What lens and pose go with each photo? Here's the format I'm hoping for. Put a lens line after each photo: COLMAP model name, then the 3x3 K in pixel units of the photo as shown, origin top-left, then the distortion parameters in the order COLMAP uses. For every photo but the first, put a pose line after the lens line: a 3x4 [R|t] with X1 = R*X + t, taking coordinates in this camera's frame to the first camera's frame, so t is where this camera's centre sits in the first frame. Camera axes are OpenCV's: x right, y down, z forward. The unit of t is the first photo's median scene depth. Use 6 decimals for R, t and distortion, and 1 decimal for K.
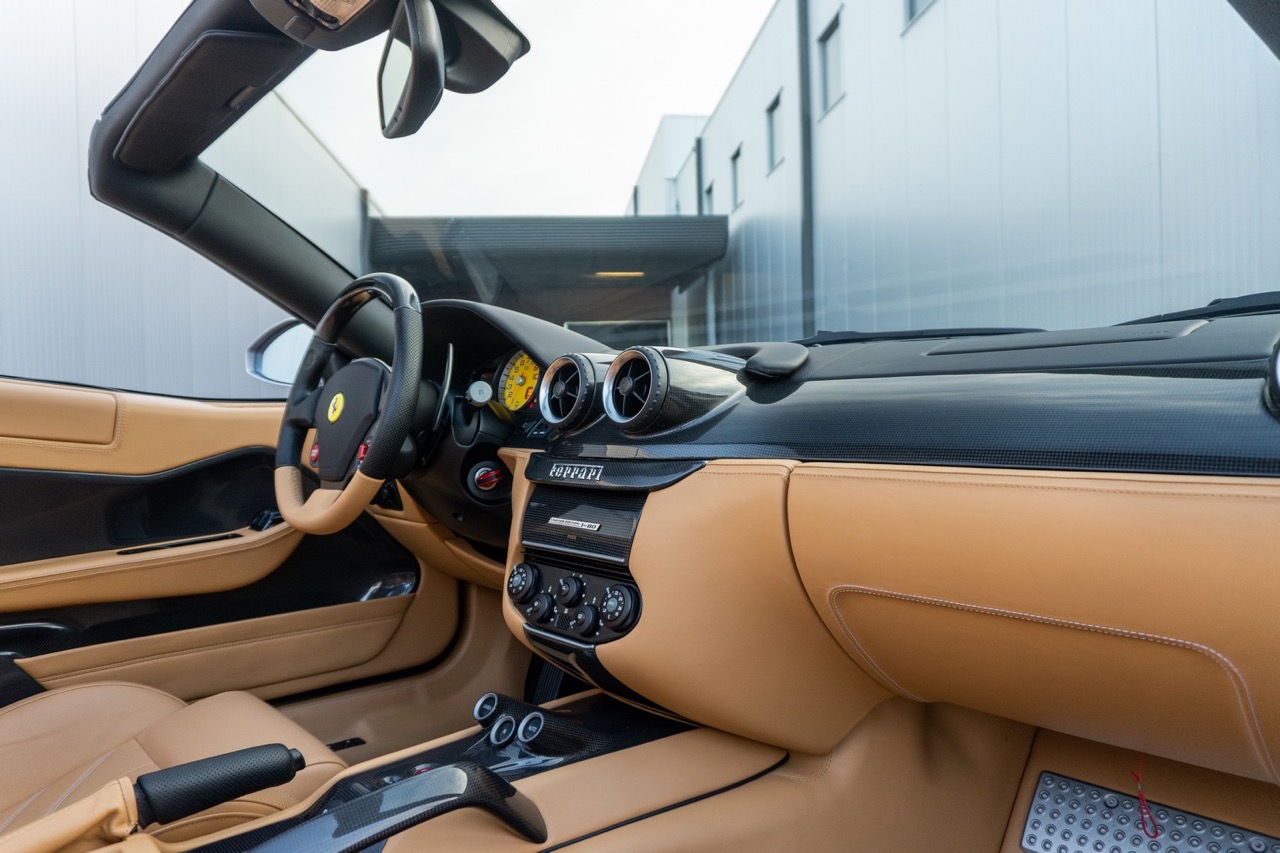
lens RADIAL K [[868.5, 0, 640.0], [0, 868.5, 426.5], [0, 0, 1]] dist [0.002520, 0.000787]
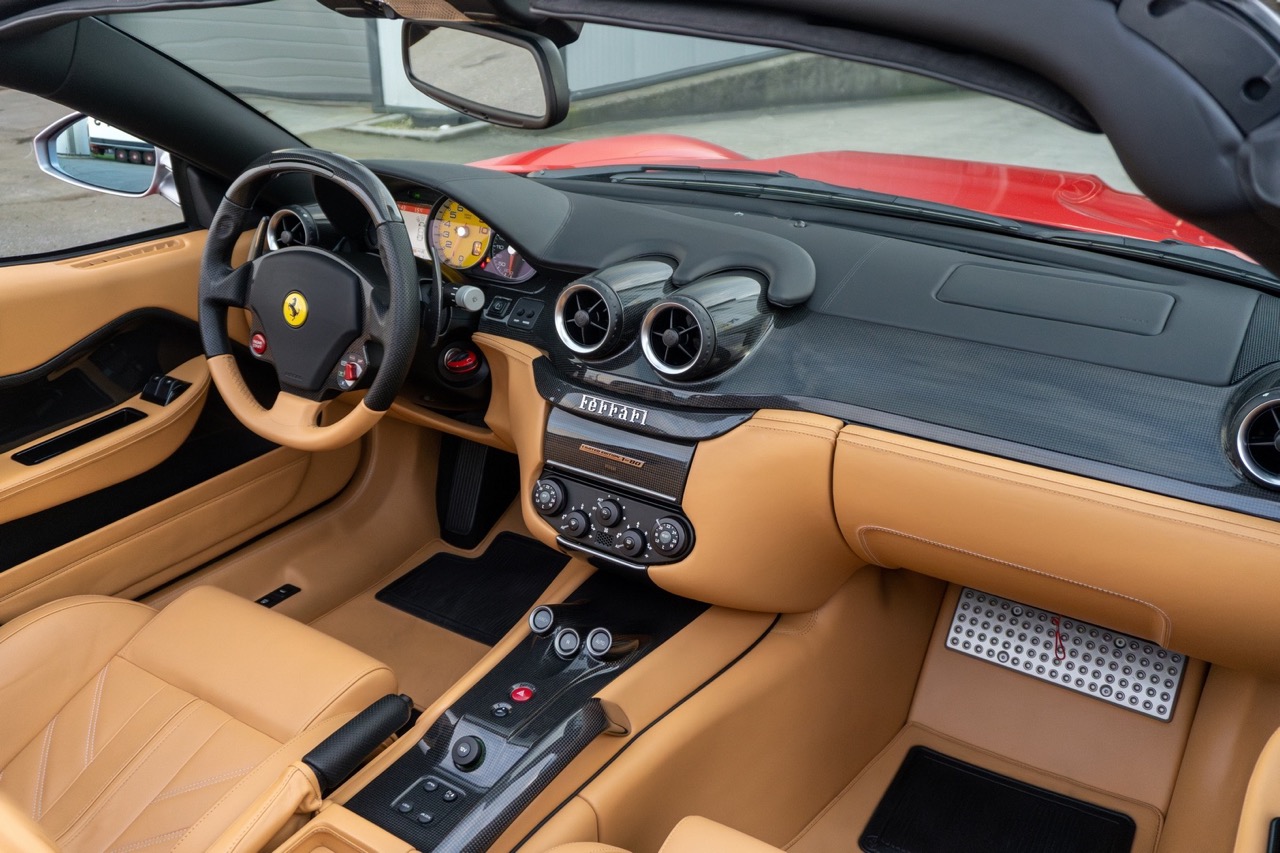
lens RADIAL K [[1076.4, 0, 644.8], [0, 1076.4, 424.1], [0, 0, 1]] dist [0.077560, -0.202575]
pose [[0.961987, -0.091971, 0.257141, -0.366726], [-0.015538, 0.921627, 0.387765, -0.428180], [-0.272651, -0.377020, 0.885165, -0.159949]]
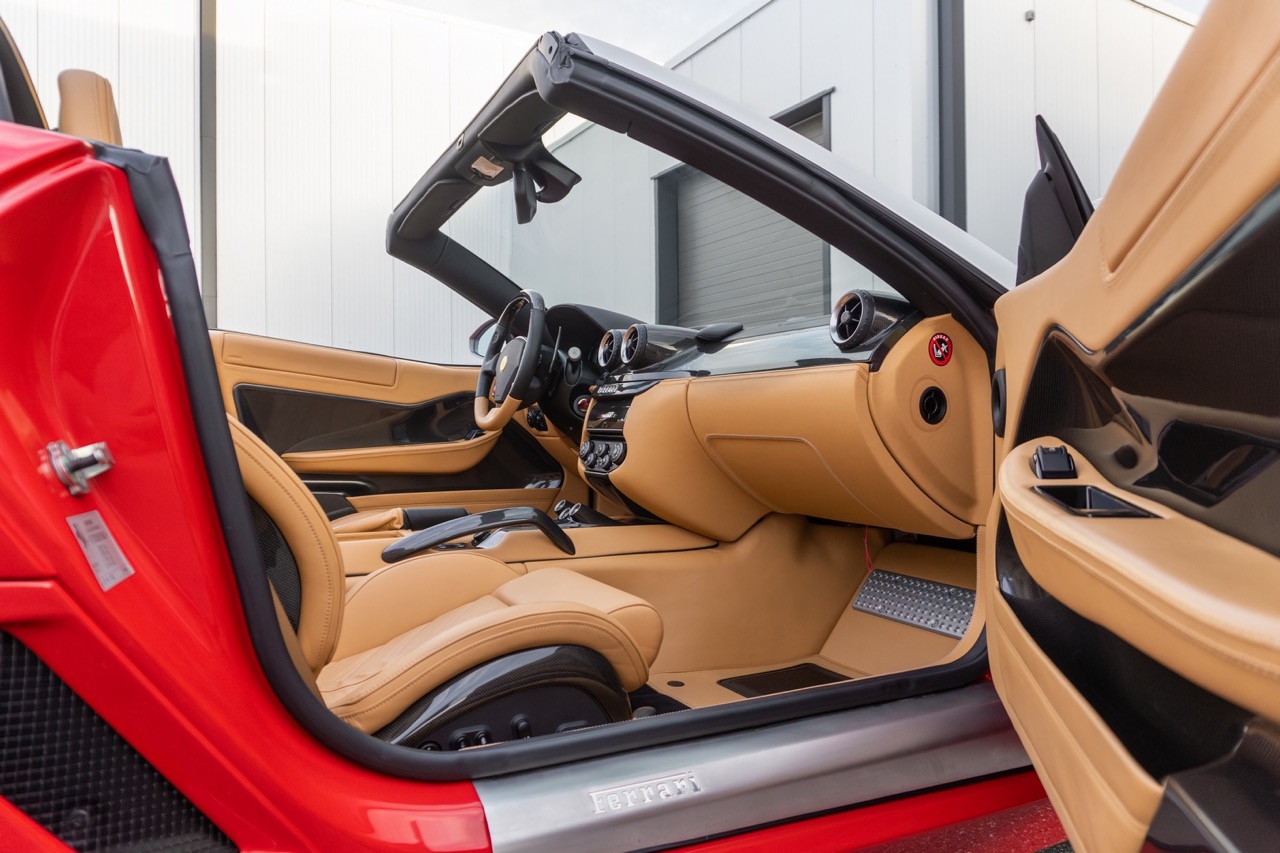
lens RADIAL K [[868.5, 0, 640.0], [0, 868.5, 426.5], [0, 0, 1]] dist [0.002520, 0.000787]
pose [[0.964415, 0.009875, -0.264209, 0.501974], [-0.012479, 0.999889, -0.008179, 0.148219], [0.264099, 0.011185, 0.964431, -0.837930]]
